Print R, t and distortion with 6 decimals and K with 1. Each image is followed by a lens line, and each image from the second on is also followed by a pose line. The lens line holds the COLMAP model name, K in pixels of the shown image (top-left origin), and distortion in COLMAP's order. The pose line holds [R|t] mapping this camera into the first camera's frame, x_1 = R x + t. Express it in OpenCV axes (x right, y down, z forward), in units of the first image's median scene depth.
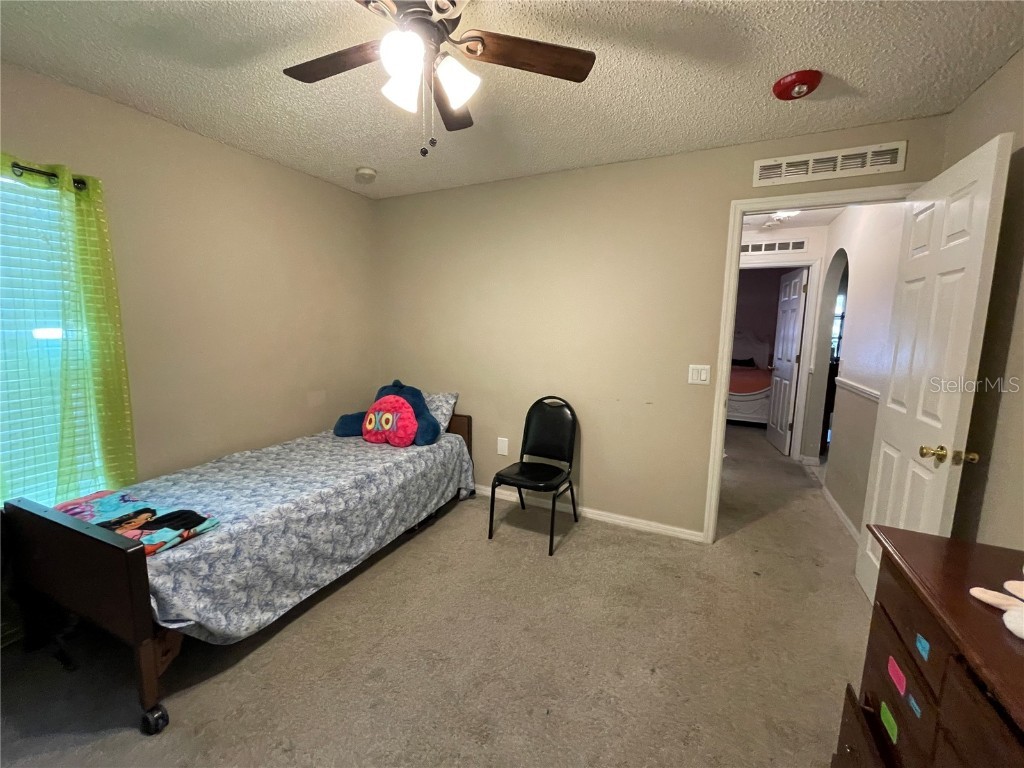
lens RADIAL K [[416.6, 0, 508.8], [0, 416.6, 380.6], [0, 0, 1]] dist [-0.001286, 0.000234]
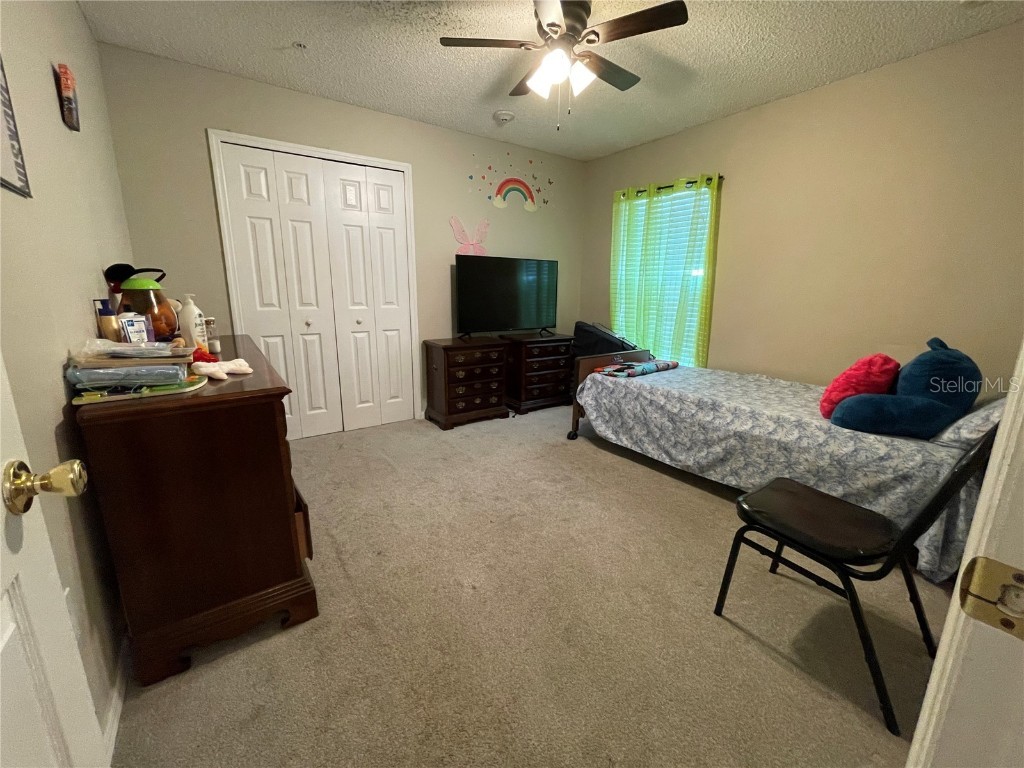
lens RADIAL K [[416.6, 0, 508.8], [0, 416.6, 380.6], [0, 0, 1]] dist [-0.001286, 0.000234]
pose [[-0.487838, 0.166809, -0.856848, 1.097559], [-0.130334, 0.956652, 0.260442, -0.035793], [0.863150, 0.238730, -0.444951, 1.432775]]
